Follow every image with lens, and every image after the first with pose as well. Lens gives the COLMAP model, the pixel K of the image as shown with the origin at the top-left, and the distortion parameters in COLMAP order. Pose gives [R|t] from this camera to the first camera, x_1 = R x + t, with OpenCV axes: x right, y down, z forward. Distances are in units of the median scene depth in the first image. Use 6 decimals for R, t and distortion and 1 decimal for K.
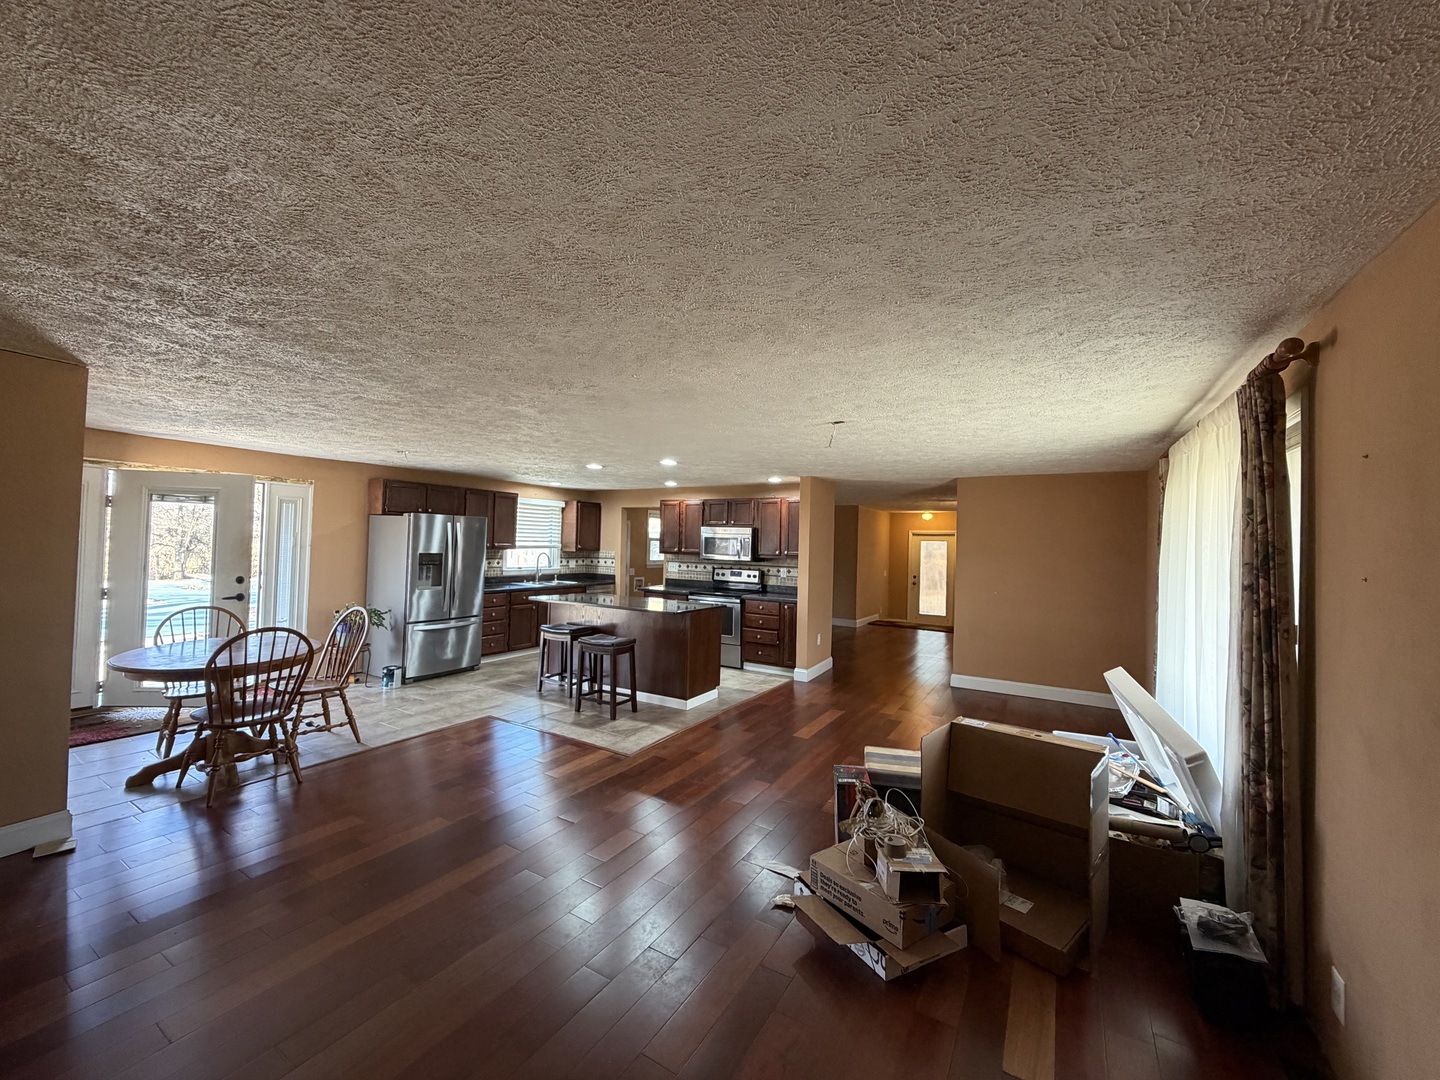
lens RADIAL K [[571.7, 0, 710.1], [0, 571.7, 537.2], [0, 0, 1]] dist [-0.002402, 0.000772]
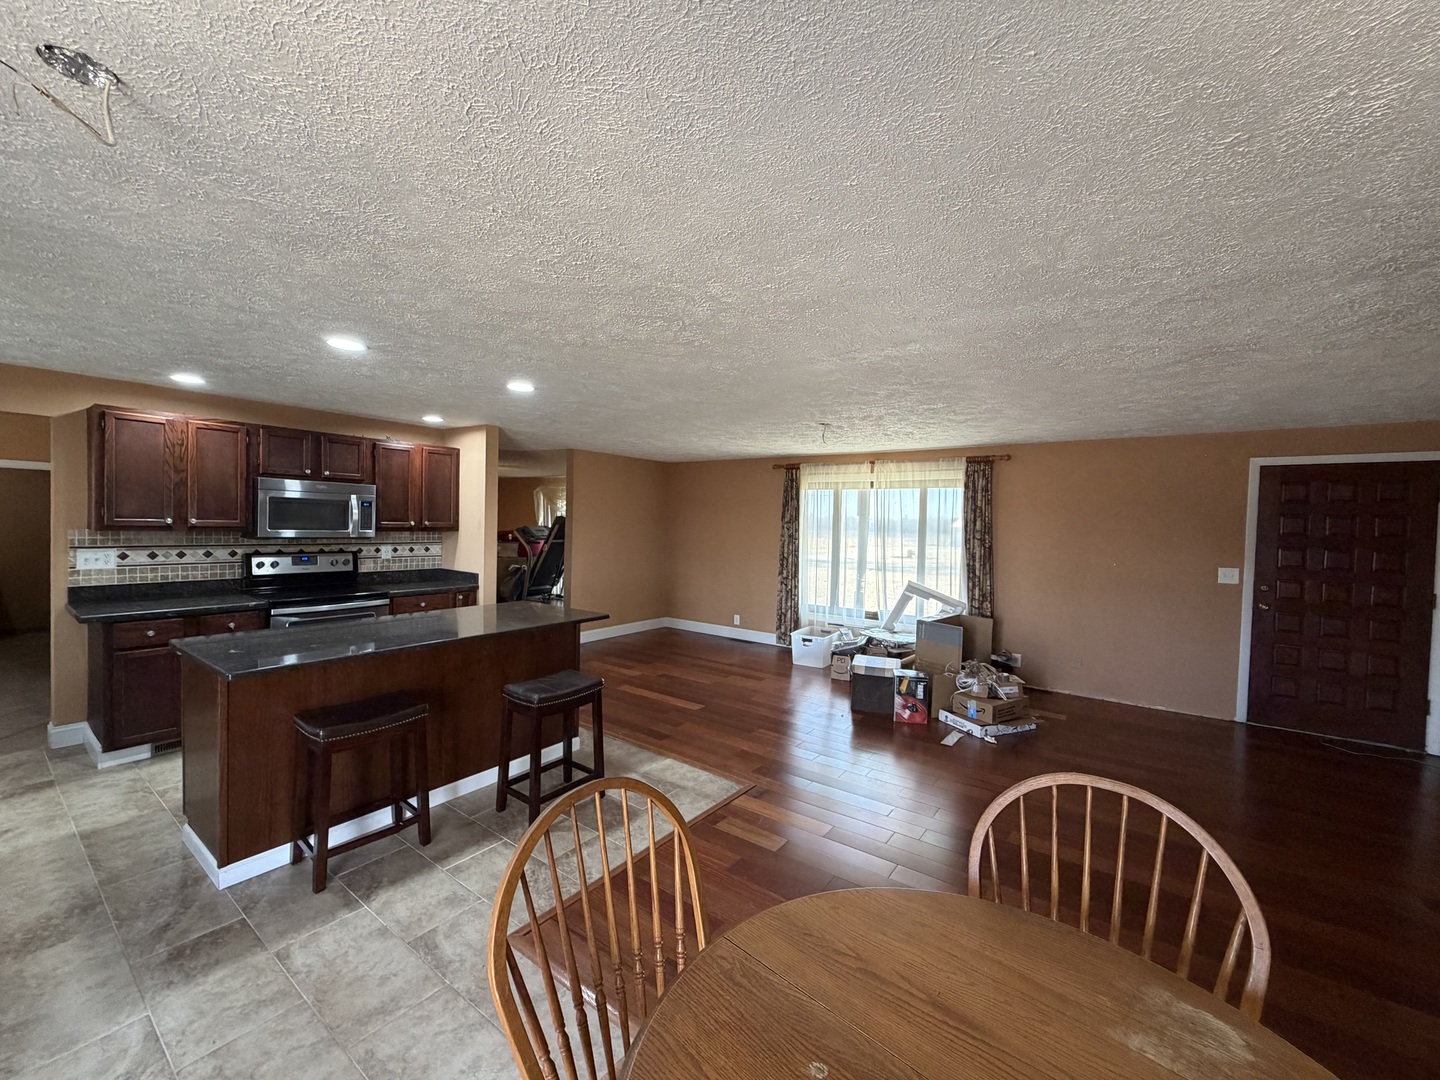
lens RADIAL K [[571.7, 0, 711.8], [0, 571.7, 532.0], [0, 0, 1]] dist [-0.002402, 0.000772]
pose [[0.088394, -0.037444, 0.995382, -0.485854], [-0.030738, 0.998715, 0.040299, -0.001298], [-0.995611, -0.034158, 0.087129, 0.522008]]
